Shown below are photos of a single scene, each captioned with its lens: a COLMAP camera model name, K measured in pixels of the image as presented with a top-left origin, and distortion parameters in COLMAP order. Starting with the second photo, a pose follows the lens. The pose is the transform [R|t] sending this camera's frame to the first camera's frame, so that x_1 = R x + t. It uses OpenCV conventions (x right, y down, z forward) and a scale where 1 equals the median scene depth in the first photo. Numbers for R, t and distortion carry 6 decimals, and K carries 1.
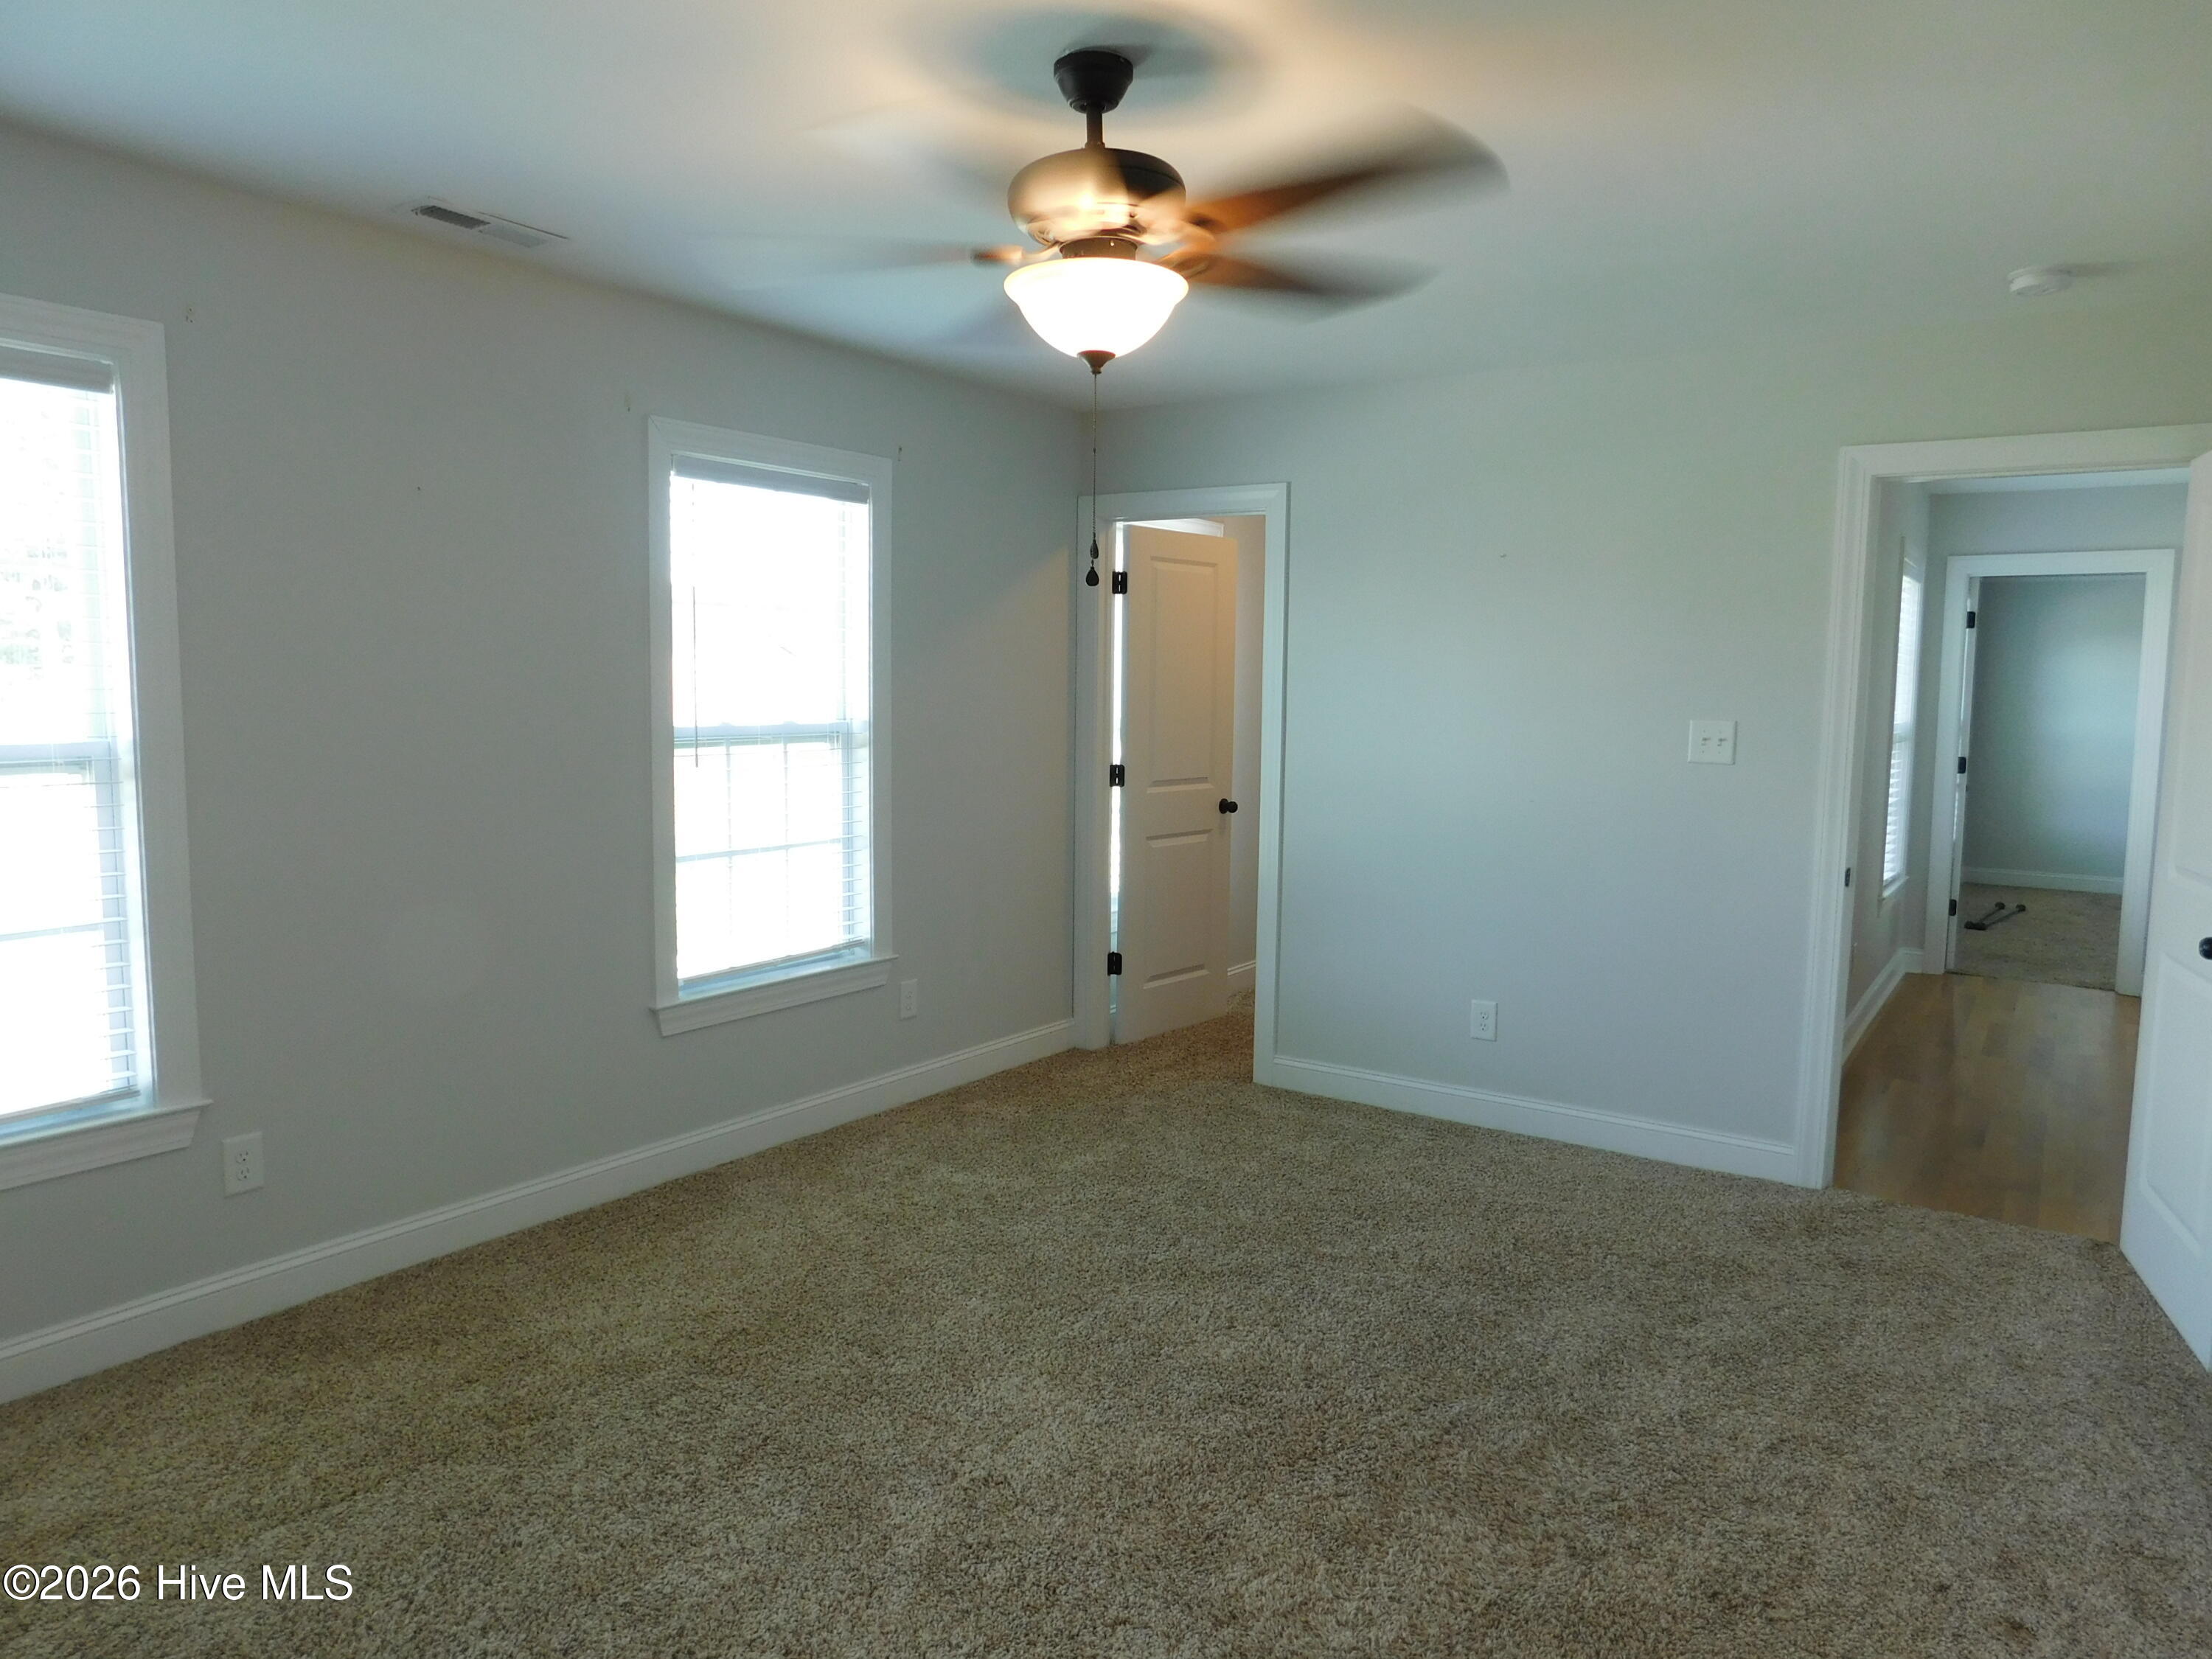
lens RADIAL K [[1455.5, 0, 1114.2], [0, 1455.5, 825.8], [0, 0, 1]] dist [-0.074863, 0.059250]
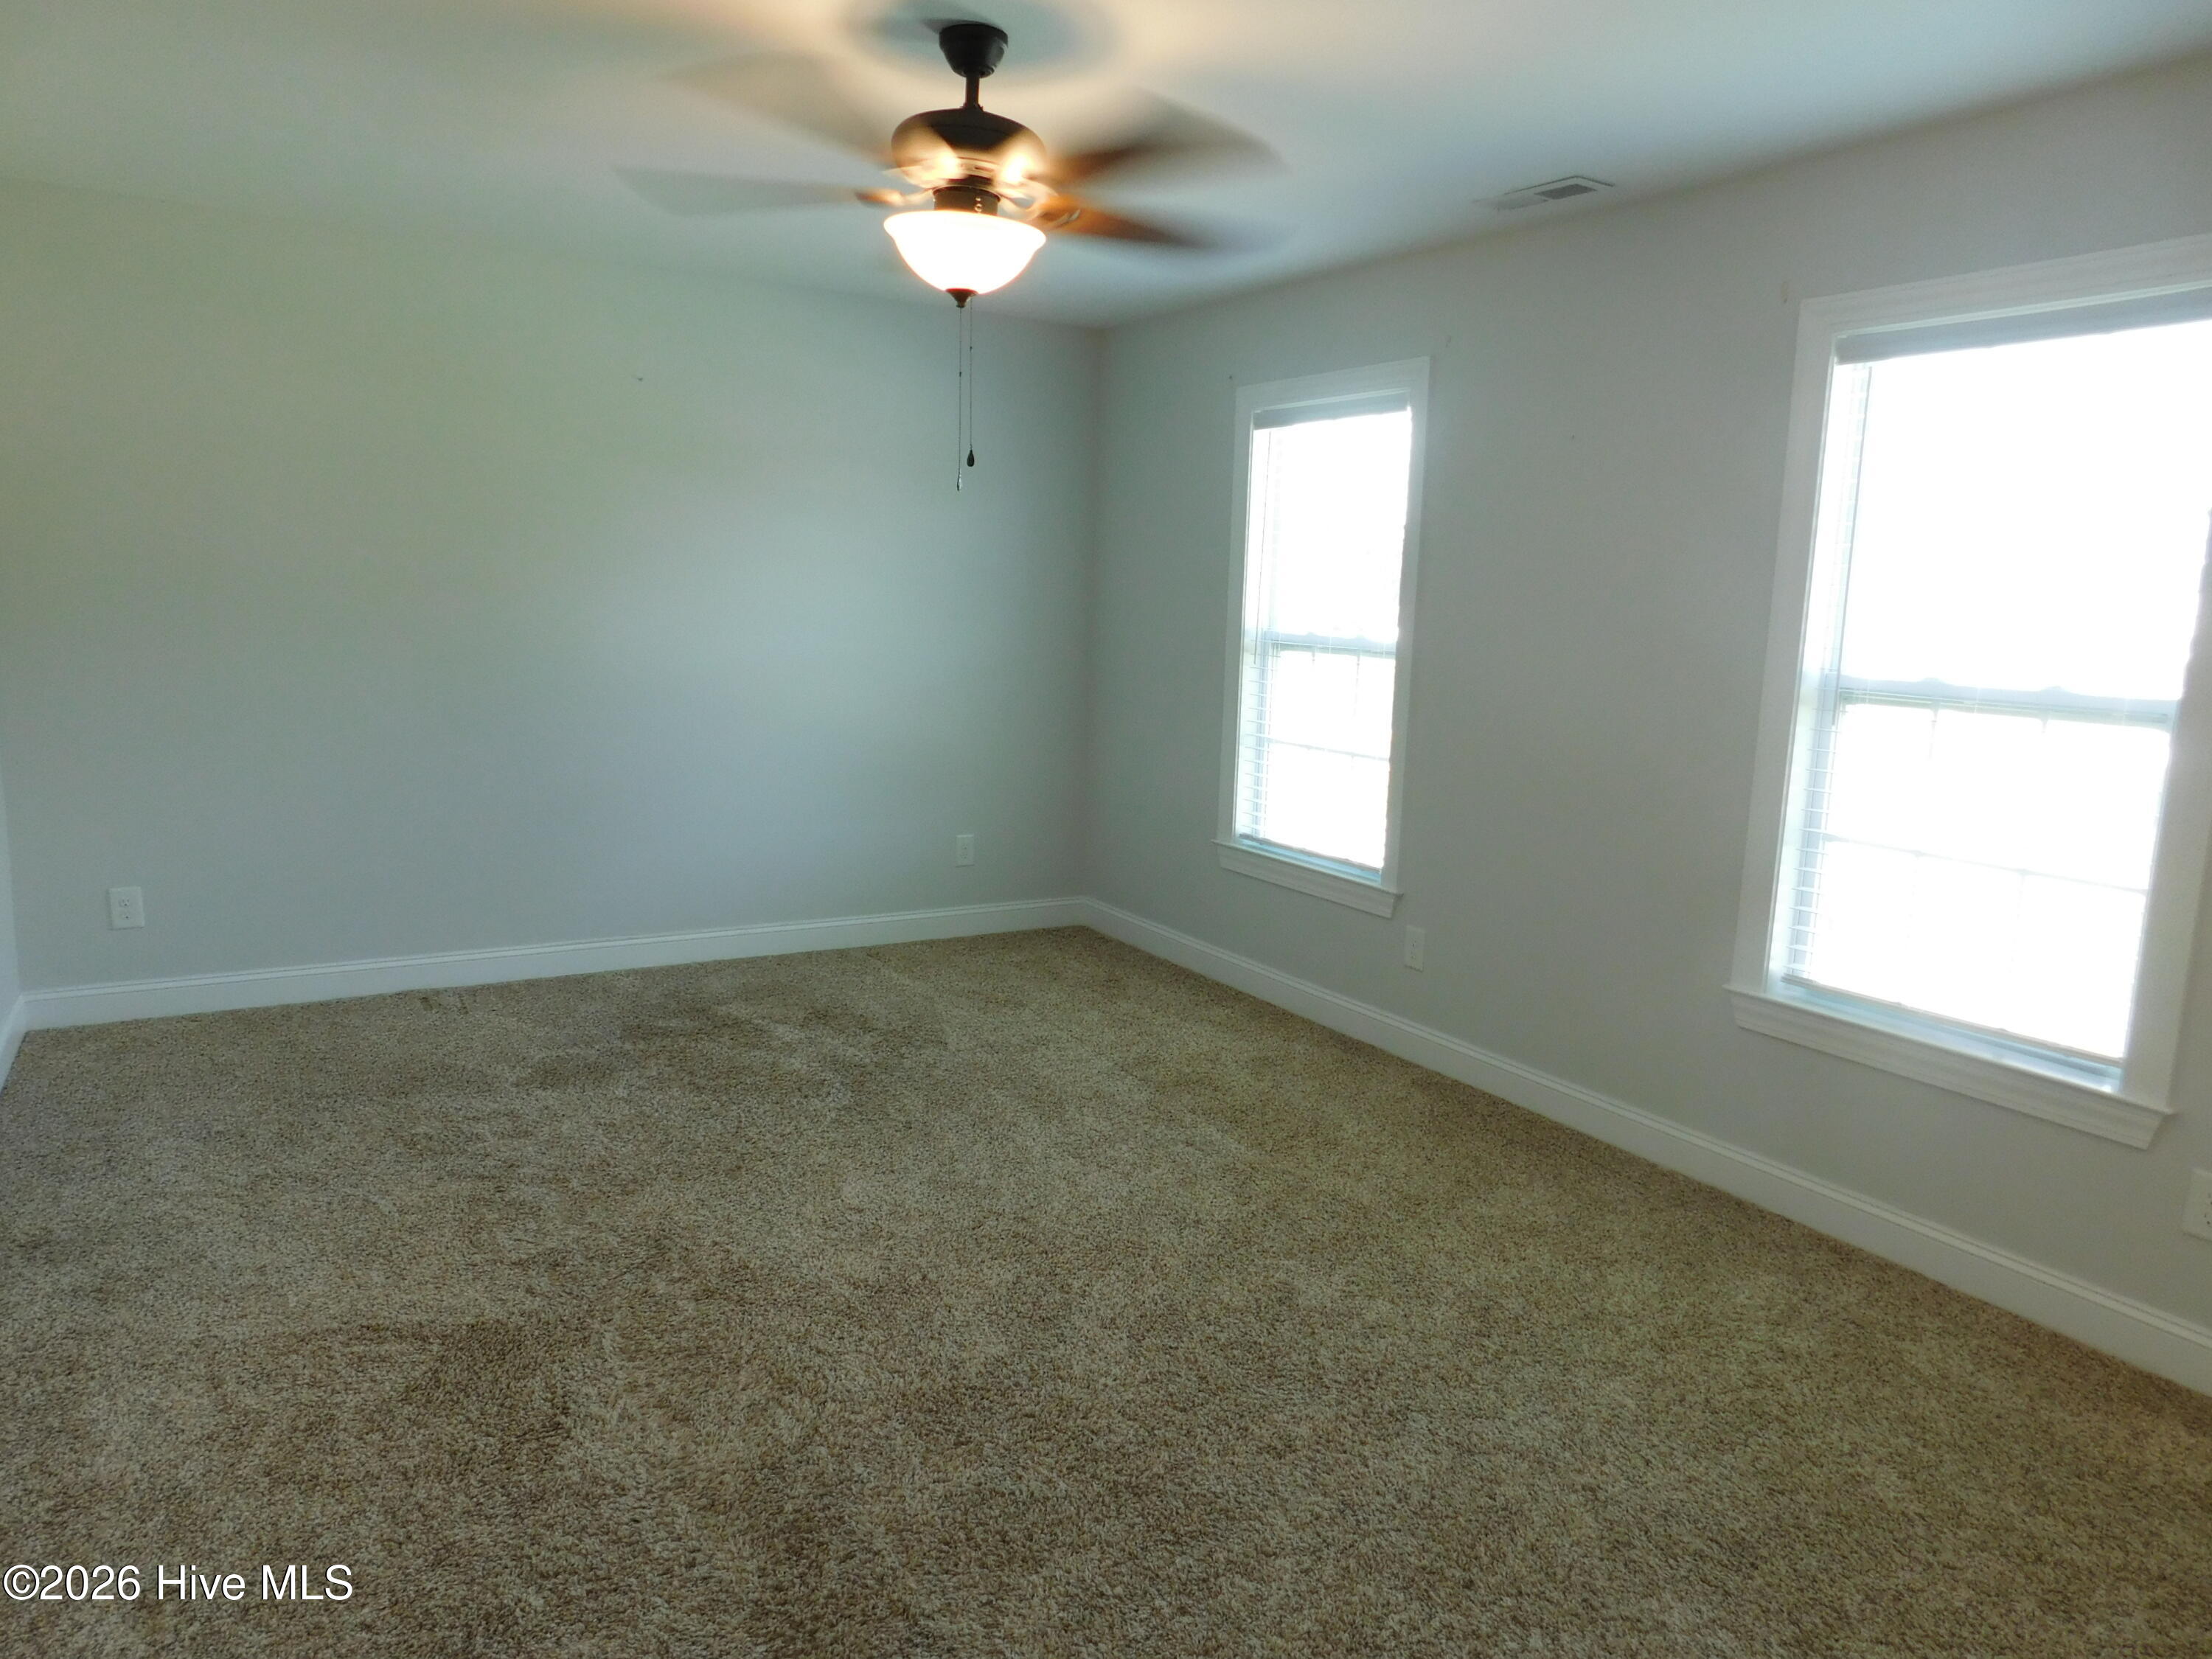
lens RADIAL K [[1455.5, 0, 1114.2], [0, 1455.5, 825.8], [0, 0, 1]] dist [-0.074863, 0.059250]
pose [[-0.431308, 0.101856, -0.896437, 0.828557], [-0.132450, 0.975693, 0.174588, -0.099543], [0.892430, 0.194034, -0.407333, 1.330512]]
